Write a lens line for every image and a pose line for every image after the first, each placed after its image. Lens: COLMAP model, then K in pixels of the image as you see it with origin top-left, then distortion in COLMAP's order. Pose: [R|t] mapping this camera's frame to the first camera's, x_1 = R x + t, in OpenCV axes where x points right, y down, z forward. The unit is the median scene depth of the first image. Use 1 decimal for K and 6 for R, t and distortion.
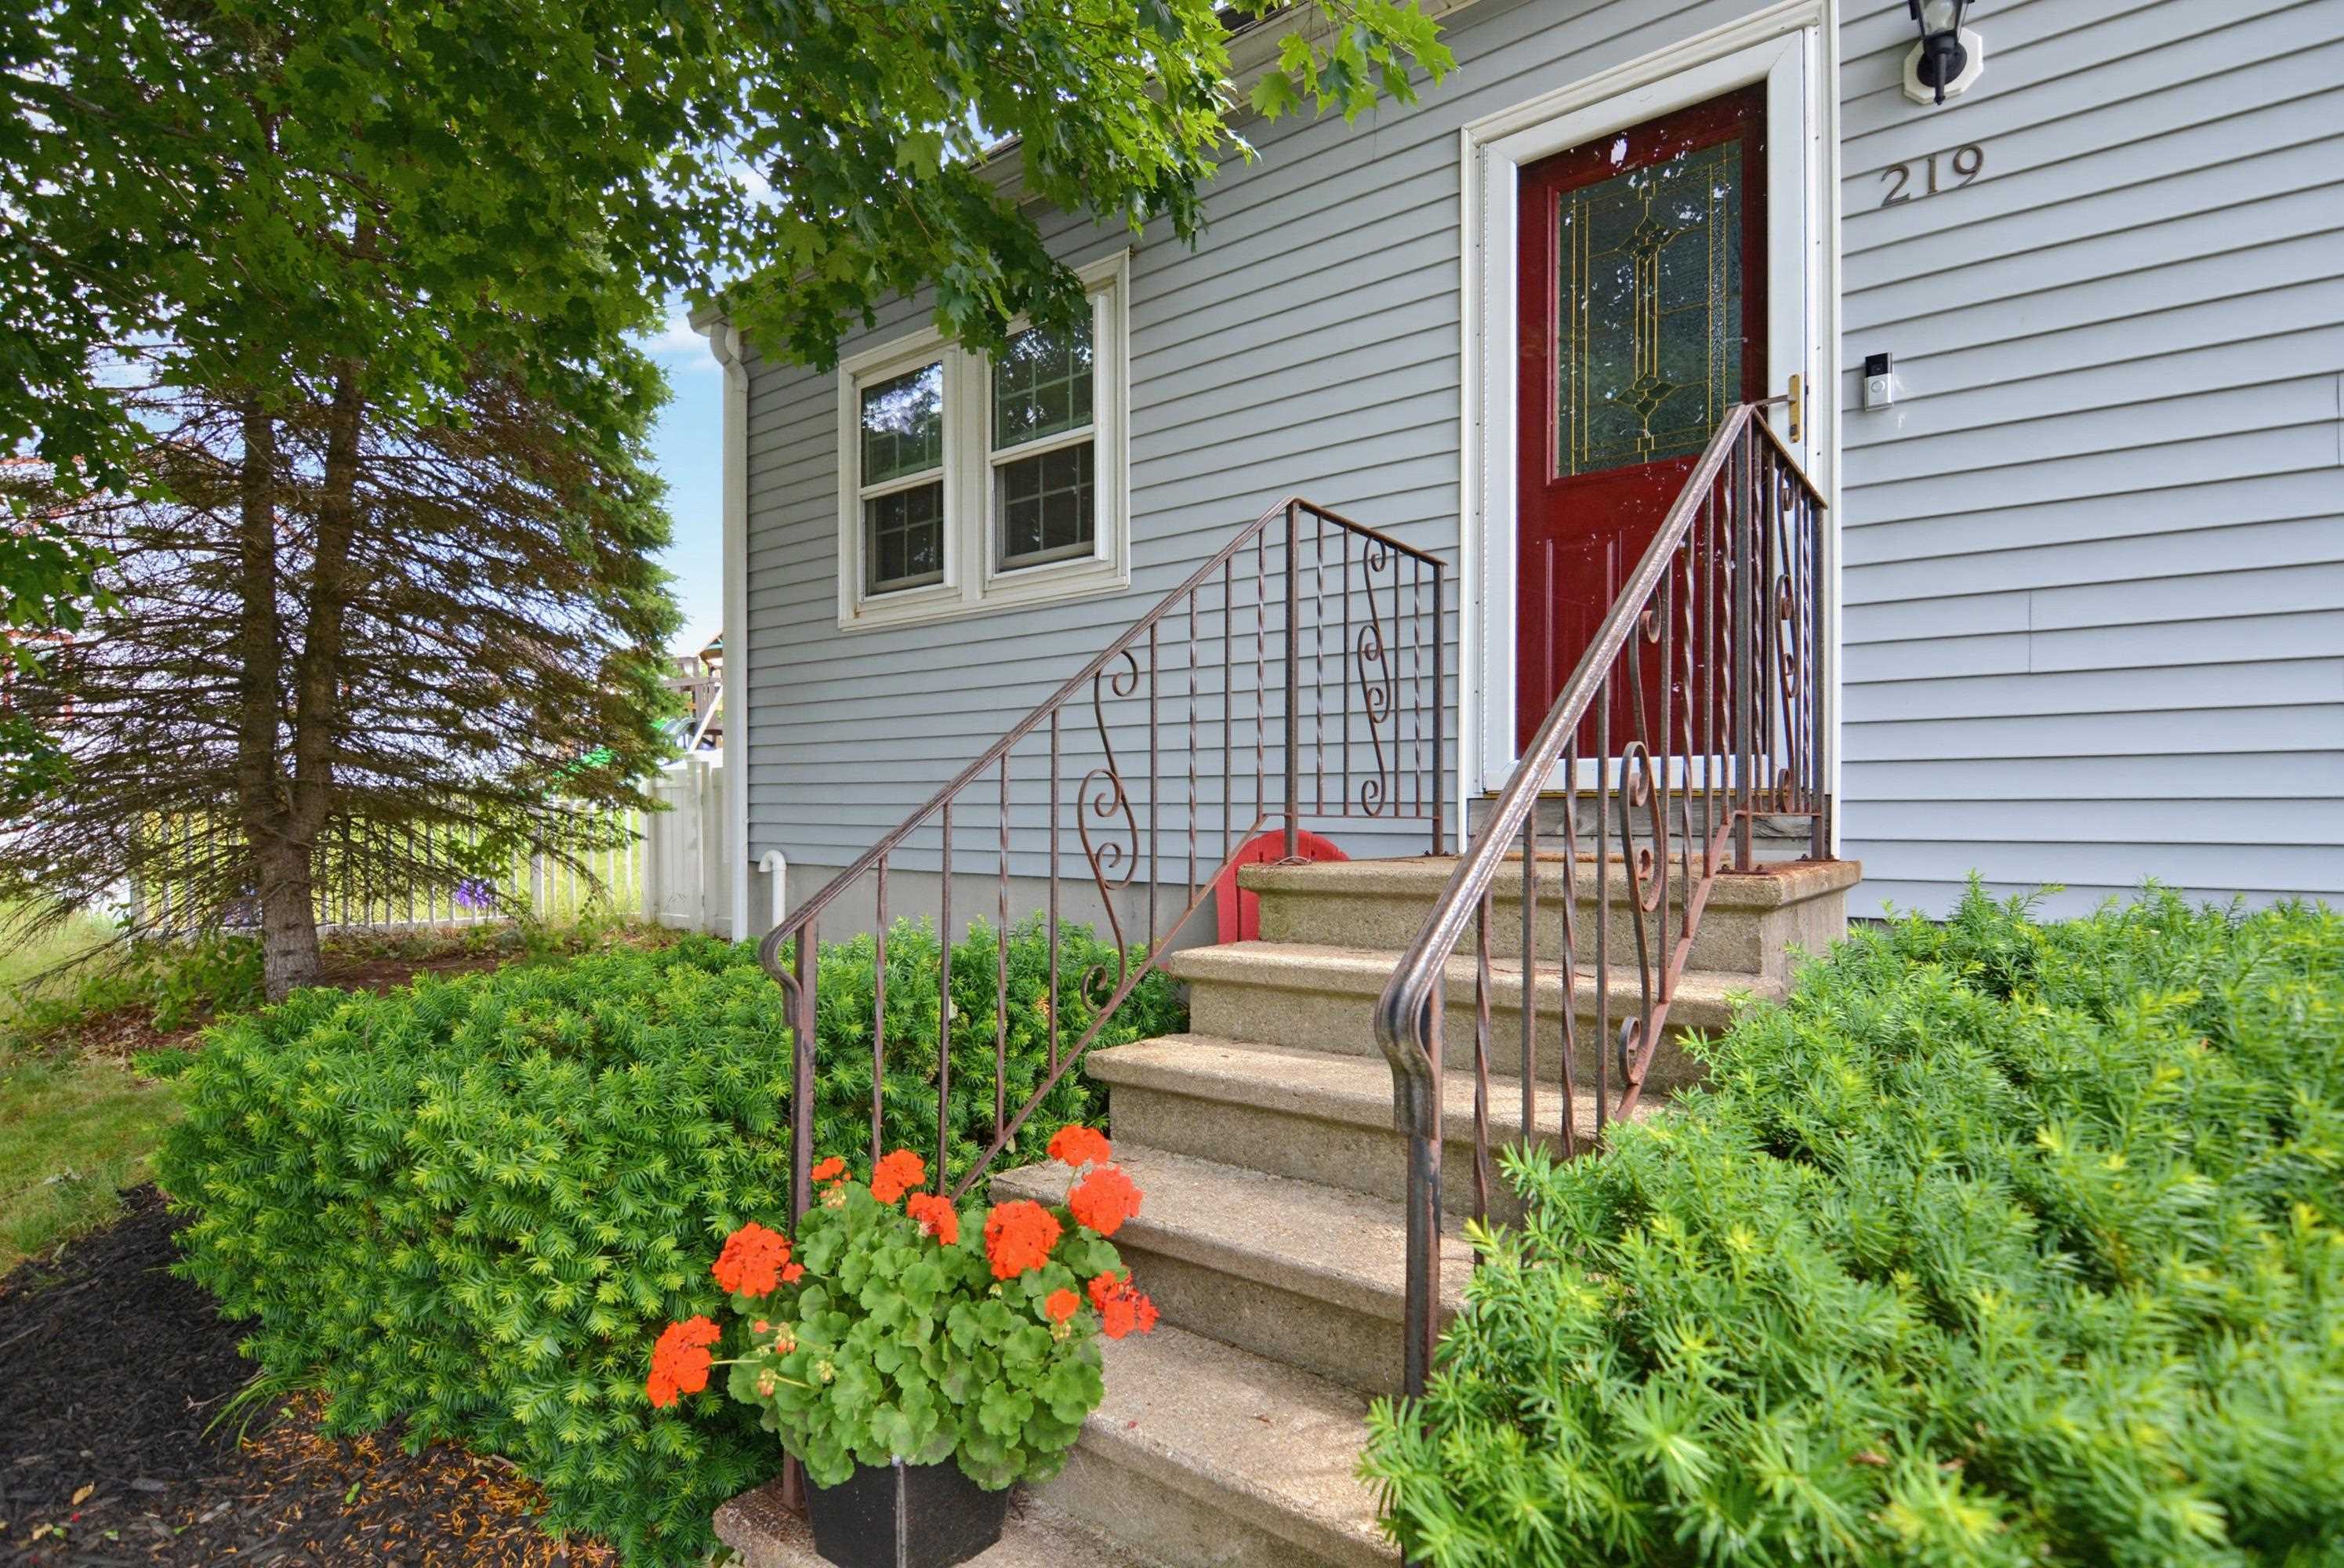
lens RADIAL K [[1140.8, 0, 1172.0], [0, 1140.8, 784.0], [0, 0, 1]] dist [-0.026867, -0.000328]
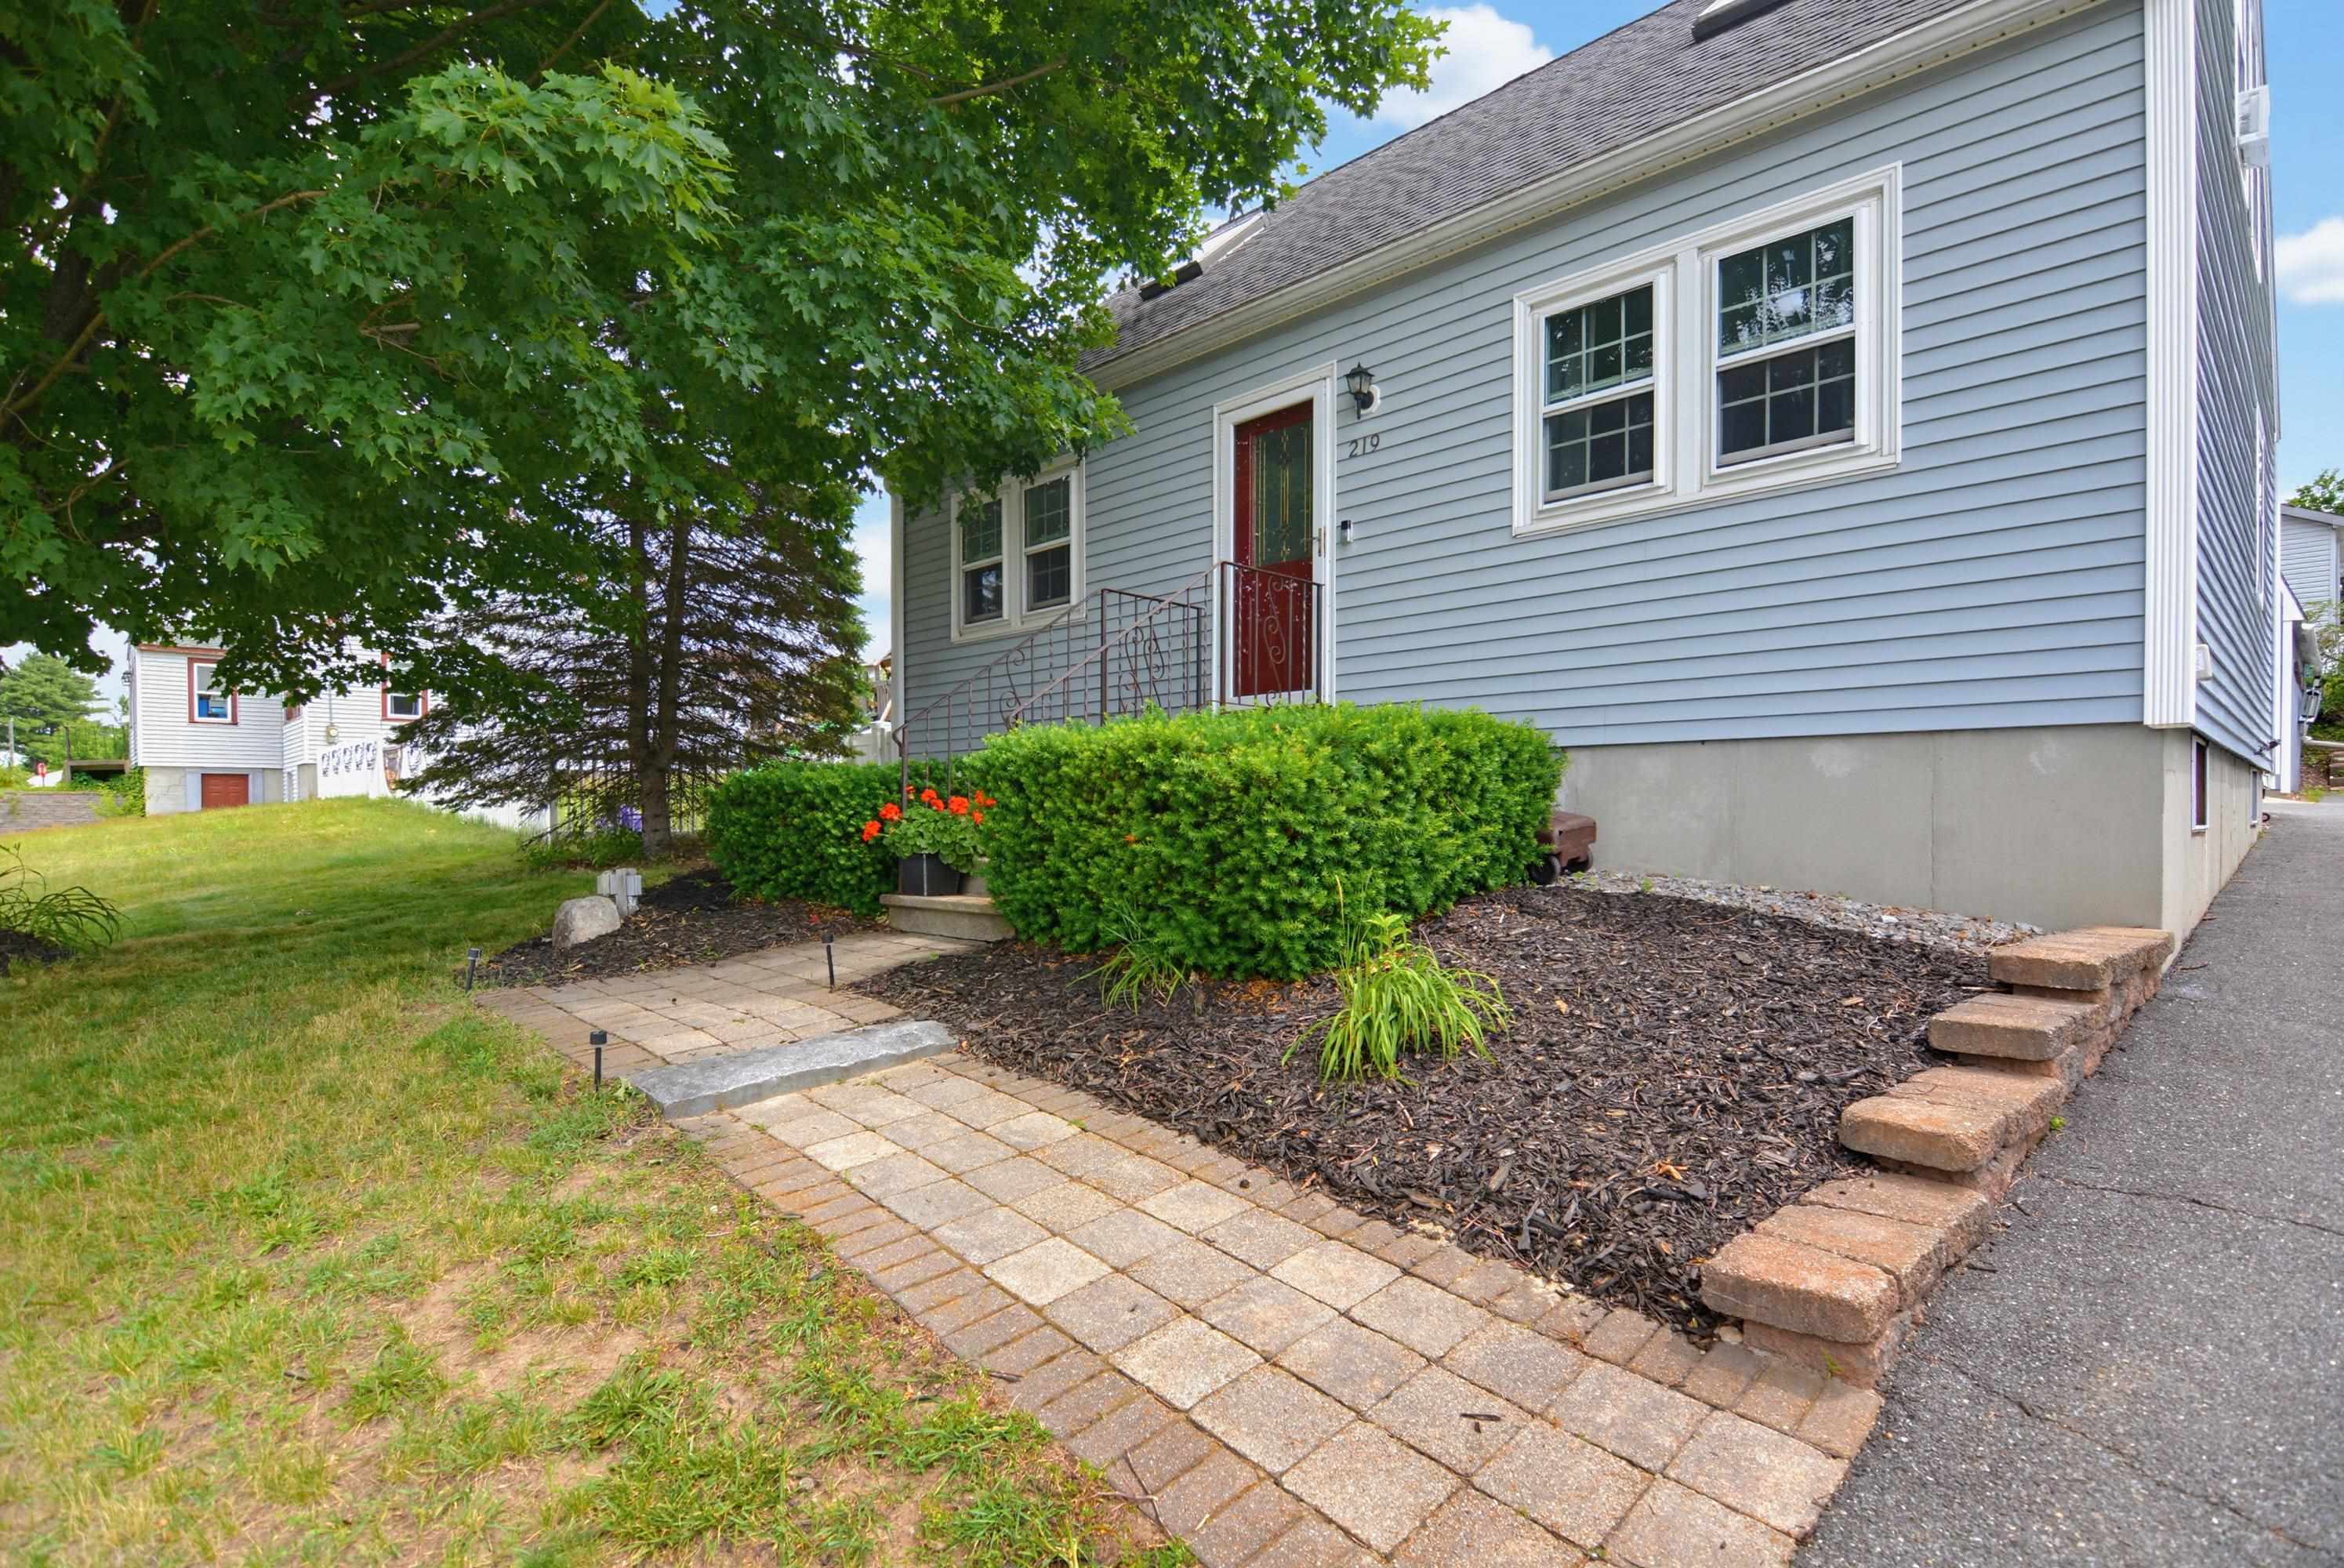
lens RADIAL K [[1140.8, 0, 1172.0], [0, 1140.8, 784.0], [0, 0, 1]] dist [-0.026867, -0.000328]
pose [[0.989606, -0.000800, -0.143804, 0.249947], [0.000142, 0.999989, -0.004584, 0.077279], [0.143806, 0.004516, 0.989596, -0.591927]]
